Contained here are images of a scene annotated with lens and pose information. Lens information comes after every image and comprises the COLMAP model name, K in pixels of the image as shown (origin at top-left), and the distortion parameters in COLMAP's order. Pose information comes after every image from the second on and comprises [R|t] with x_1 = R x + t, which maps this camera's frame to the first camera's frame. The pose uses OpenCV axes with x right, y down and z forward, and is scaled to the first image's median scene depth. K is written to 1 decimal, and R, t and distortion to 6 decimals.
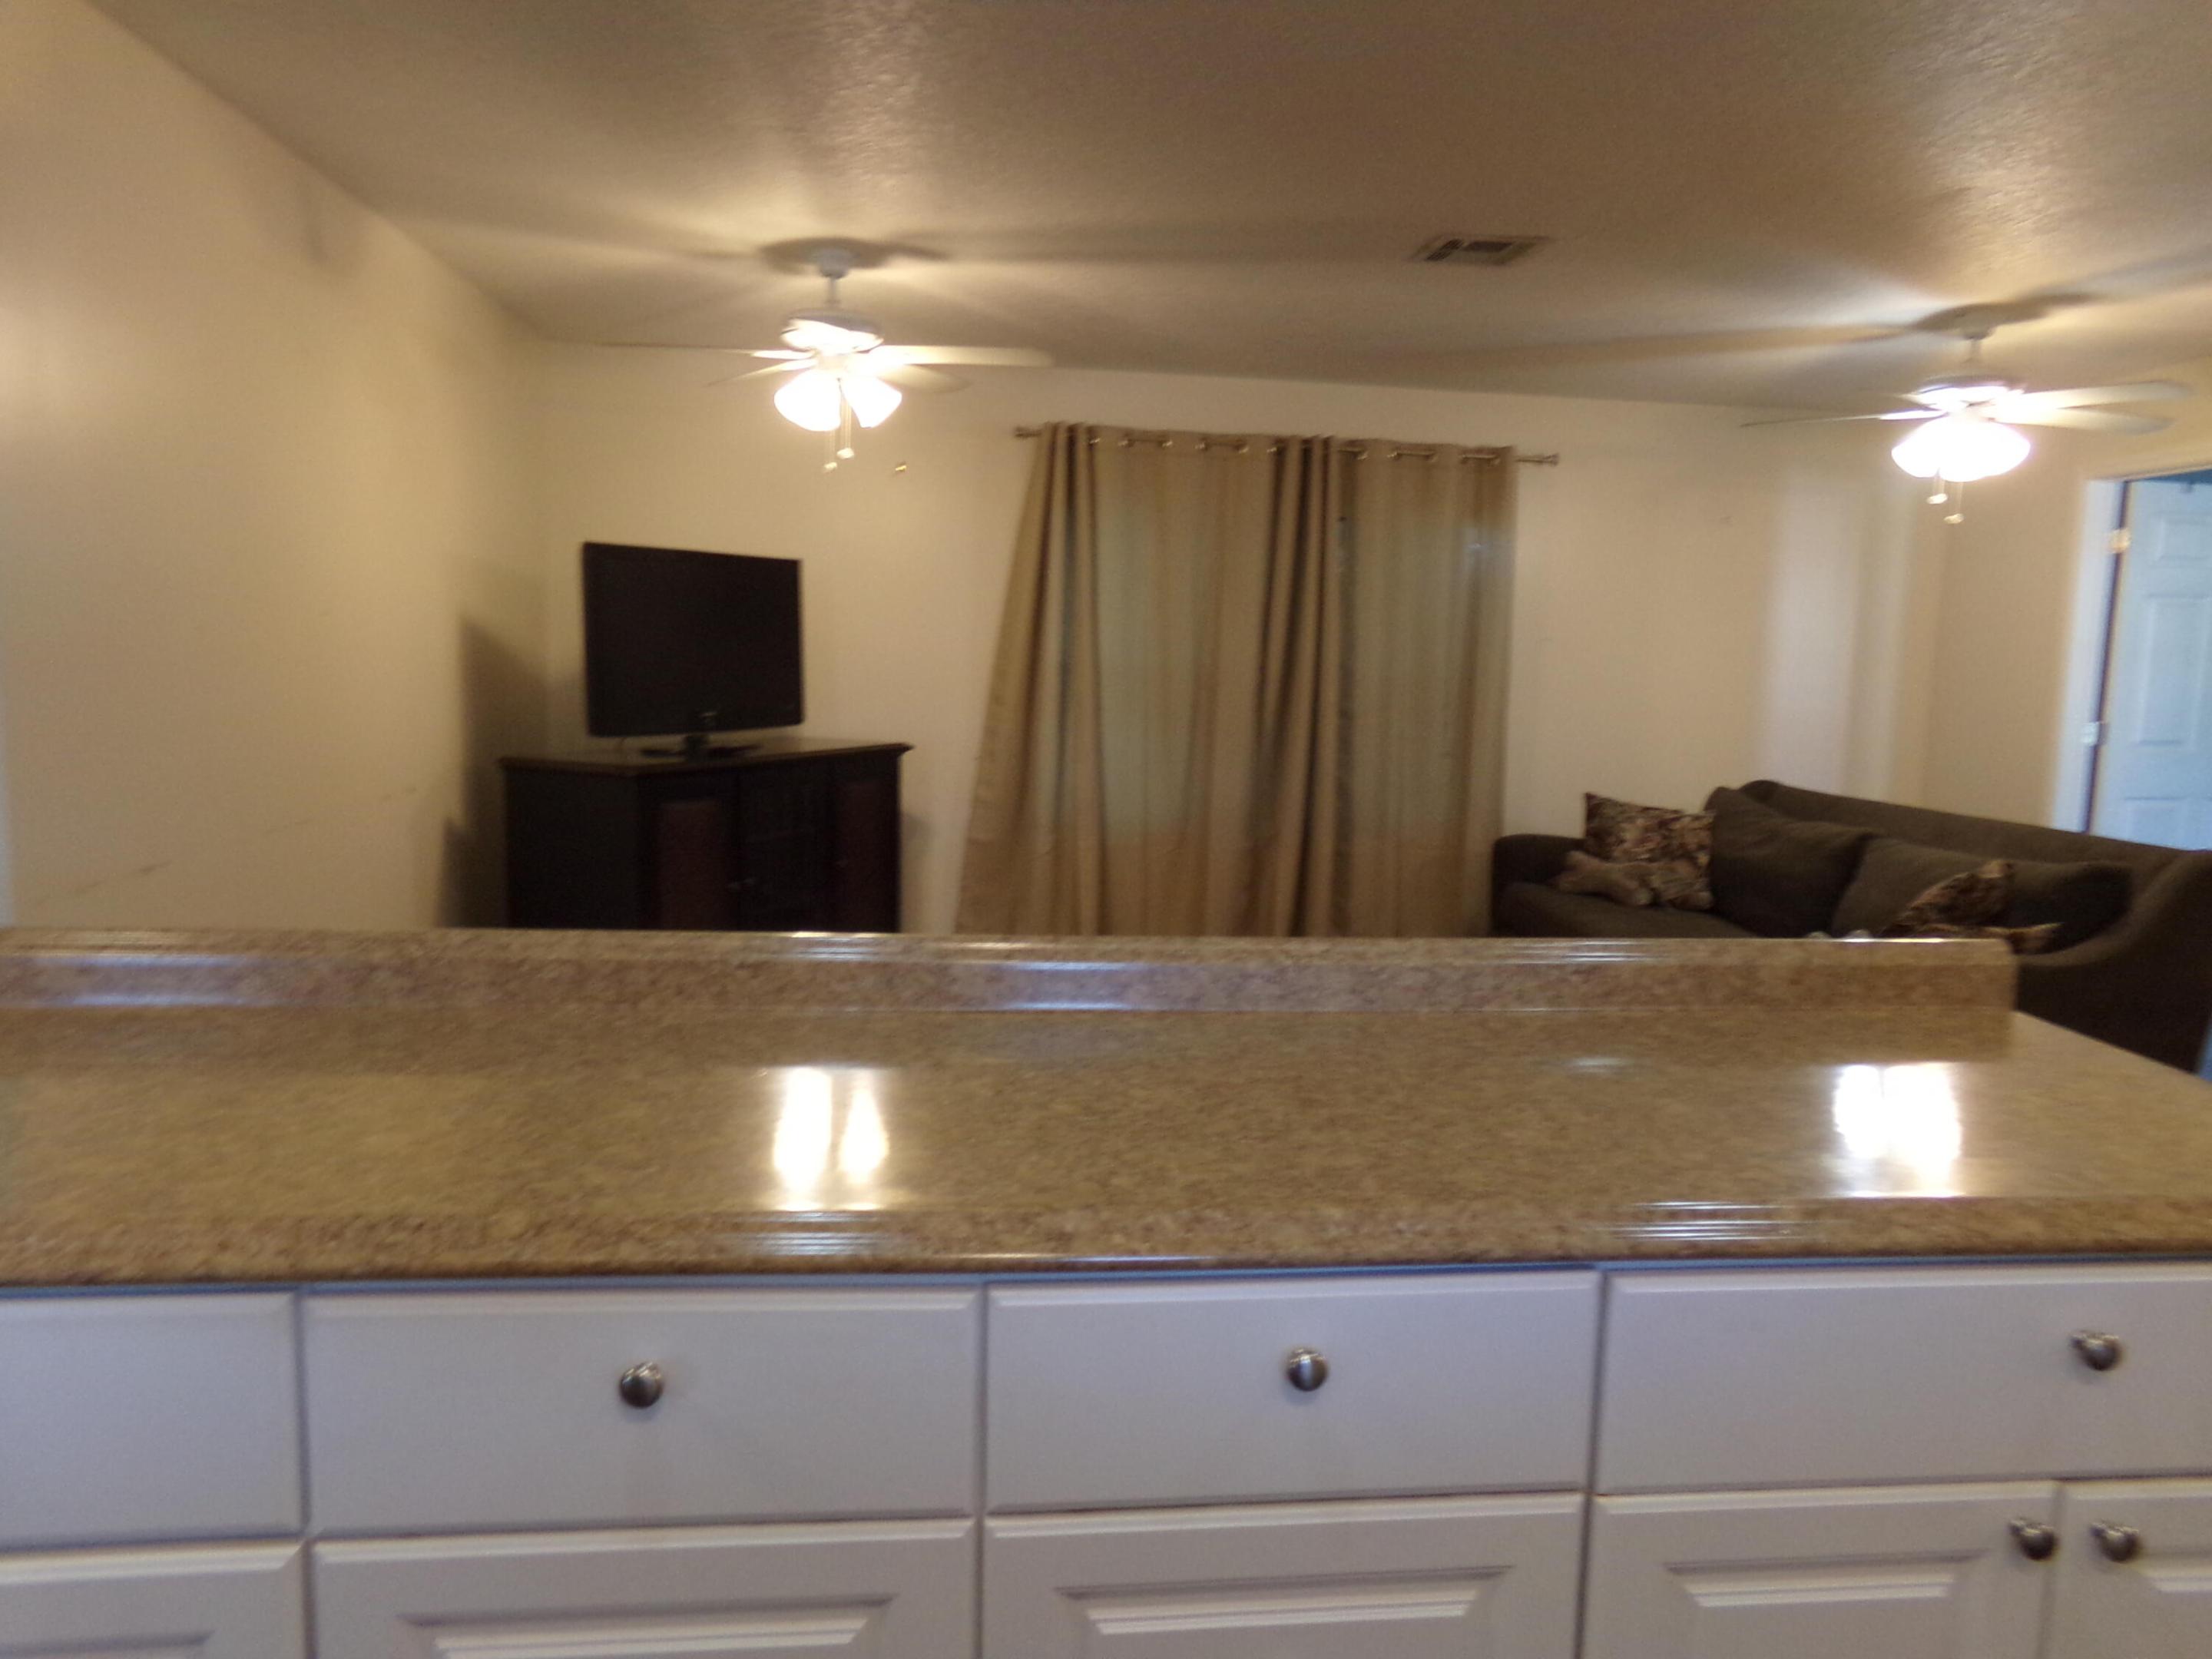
lens RADIAL K [[1540.2, 0, 1133.0], [0, 1540.2, 818.6], [0, 0, 1]] dist [-0.052977, 0.097348]
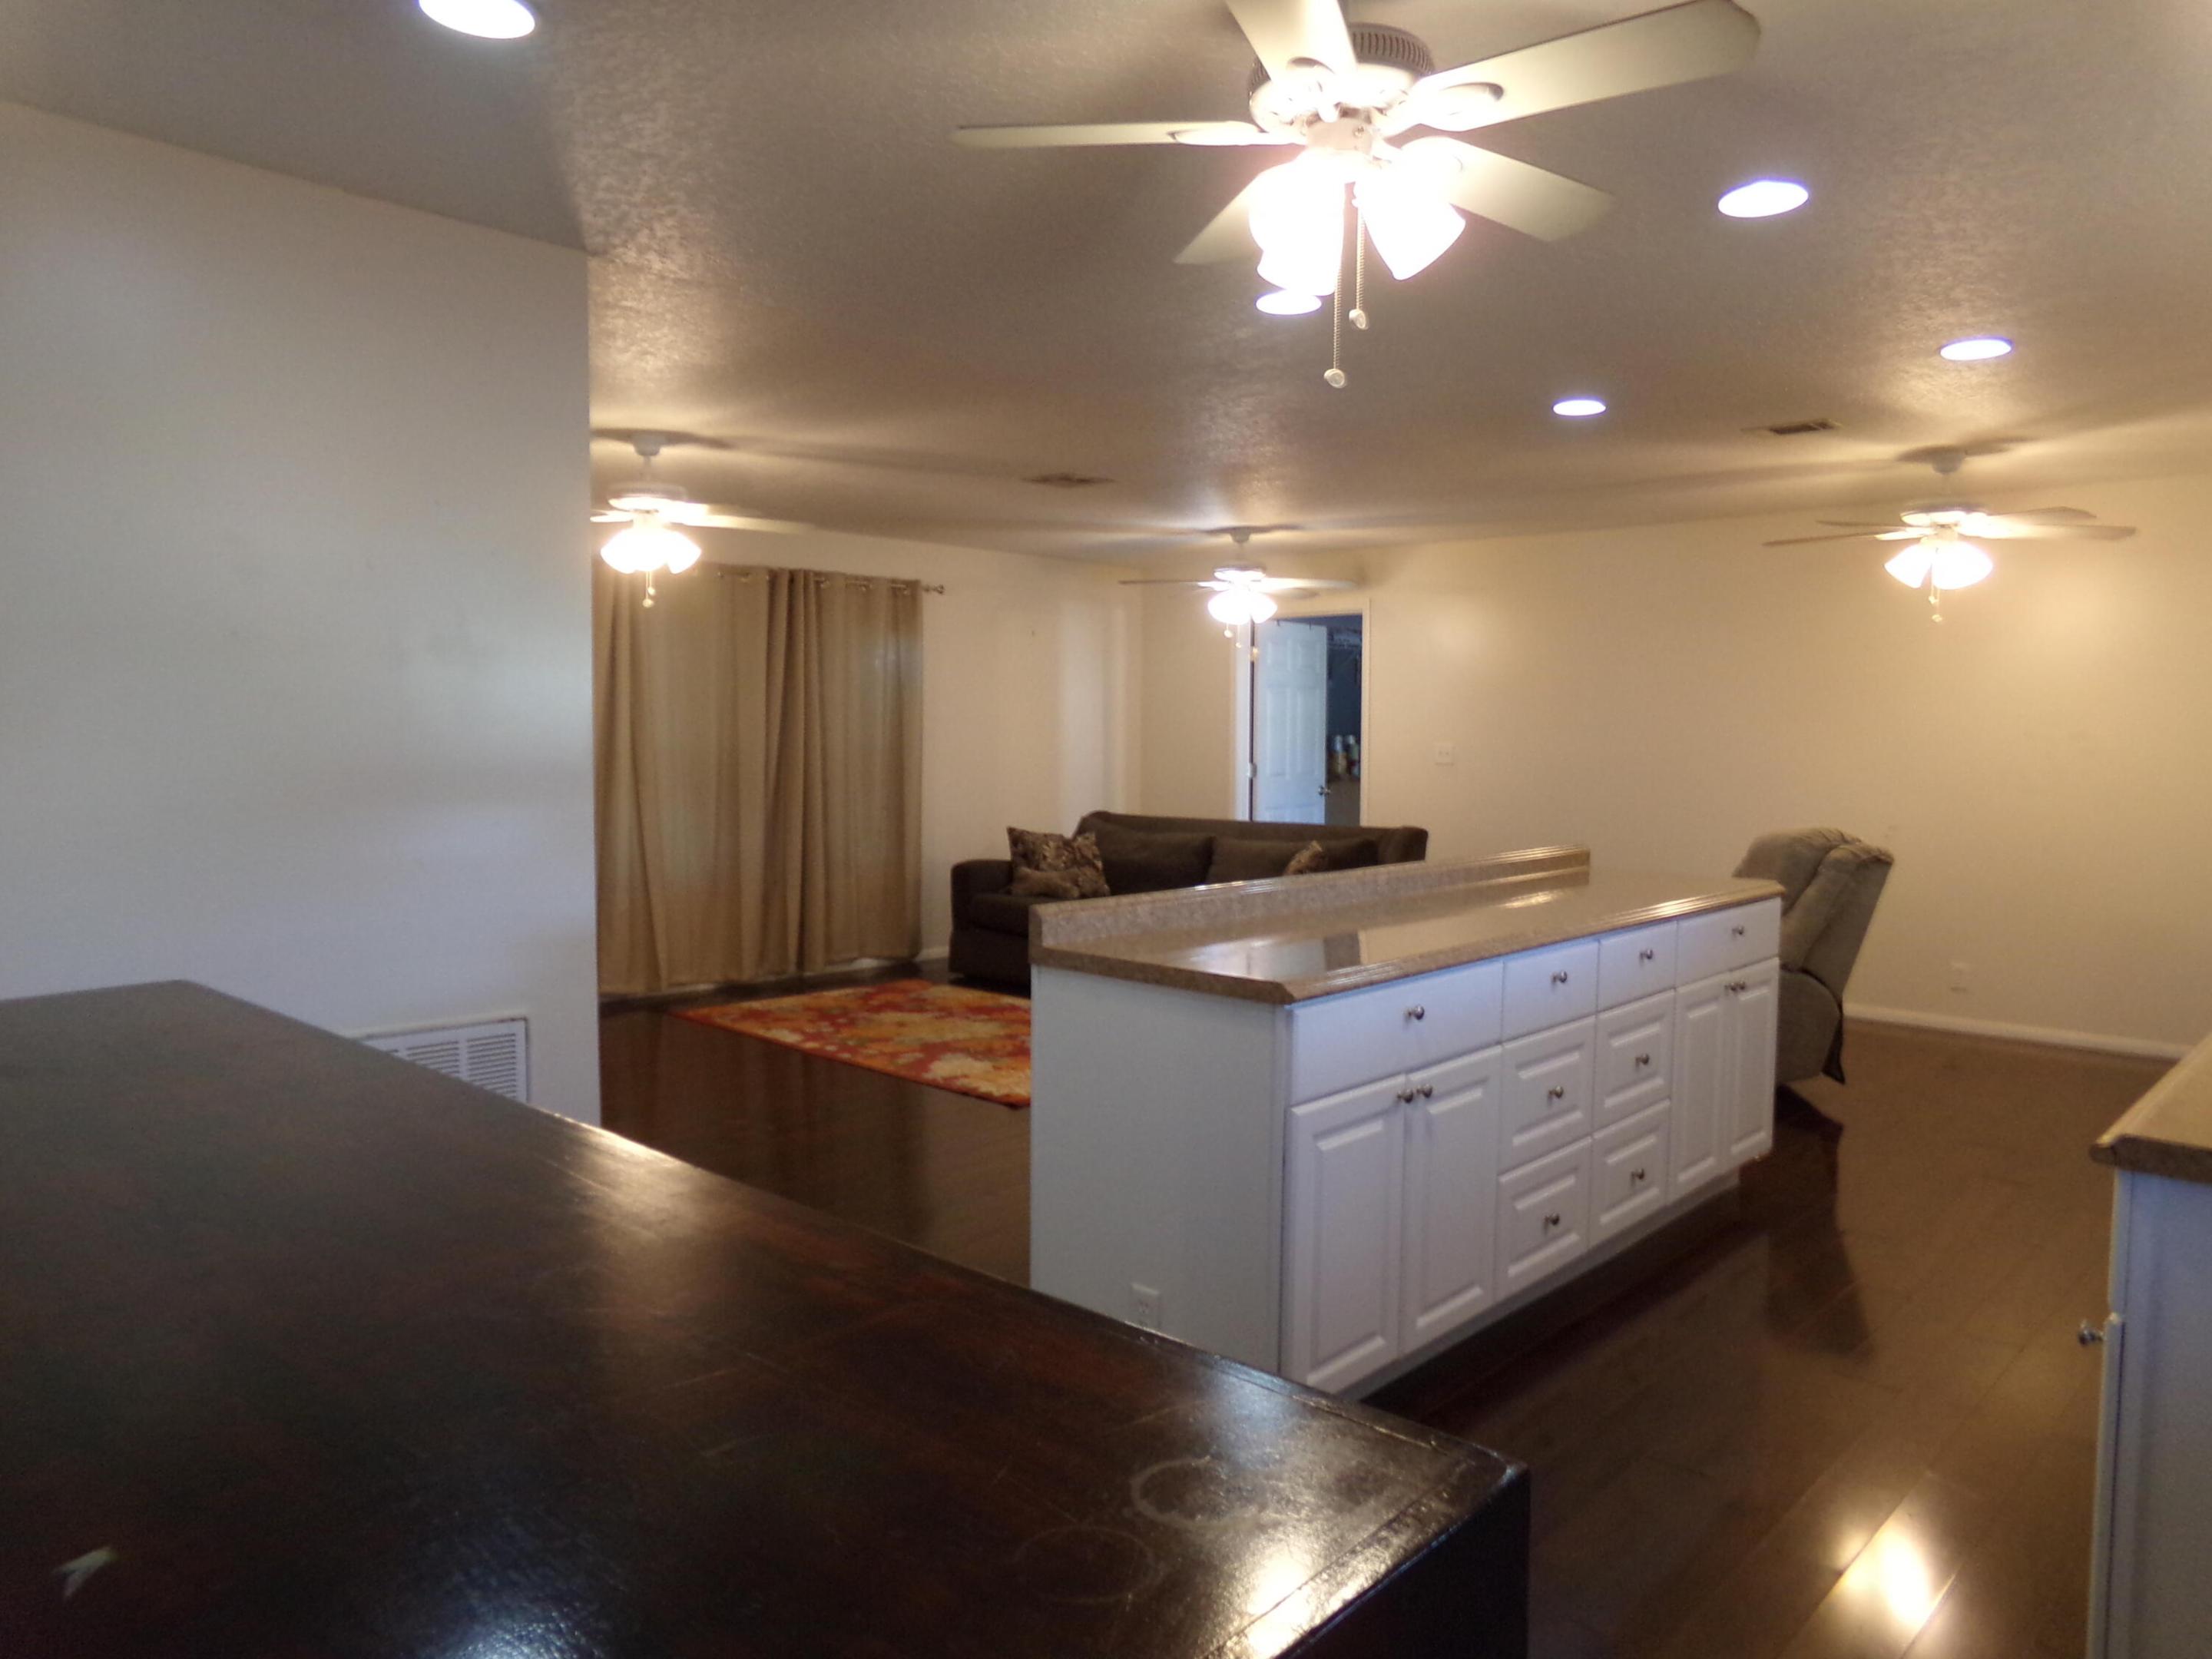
lens RADIAL K [[1524.9, 0, 1106.0], [0, 1524.9, 829.5], [0, 0, 1]] dist [-0.079141, 0.128398]
pose [[0.764503, -0.067885, 0.641036, -0.557540], [0.088576, 0.996069, -0.000153, -0.006400], [-0.638506, 0.056897, 0.767511, -0.150587]]
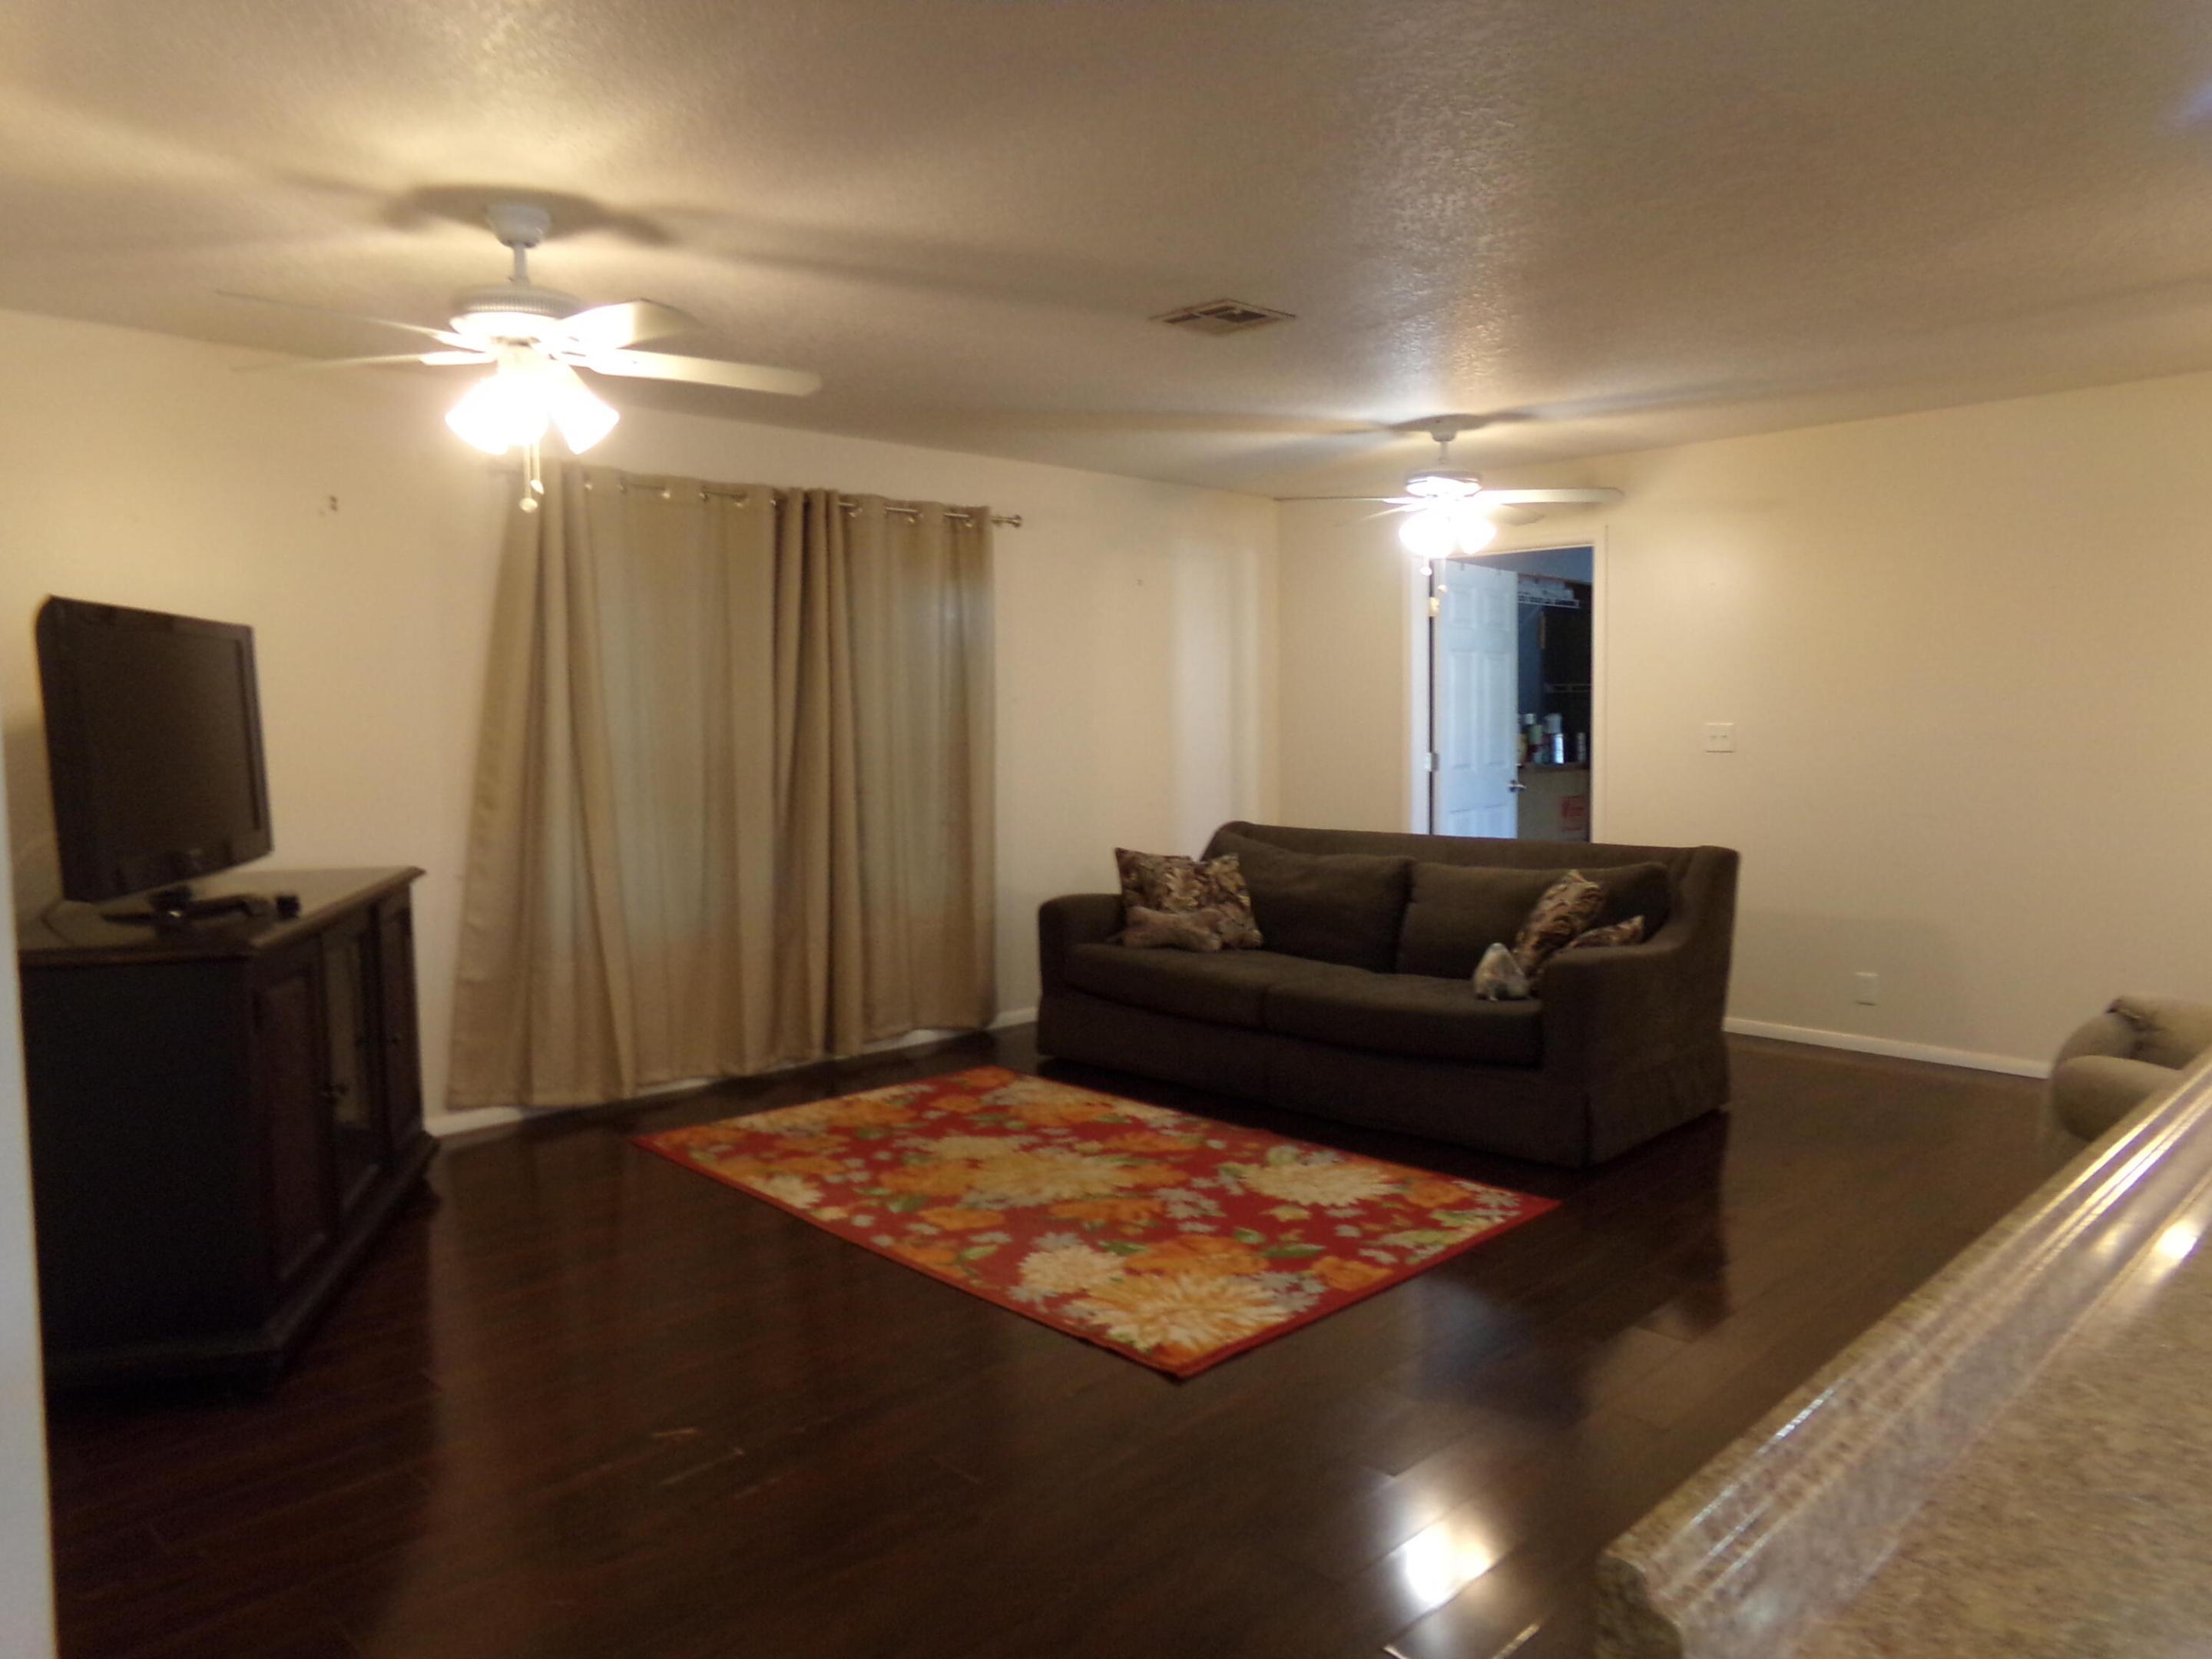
lens RADIAL K [[1524.9, 0, 1106.0], [0, 1524.9, 829.5], [0, 0, 1]] dist [-0.079141, 0.128398]
pose [[0.789511, -0.085356, 0.607772, -0.334128], [0.101463, 0.994808, 0.007909, -0.039068], [-0.605292, 0.055422, 0.794072, 0.200890]]
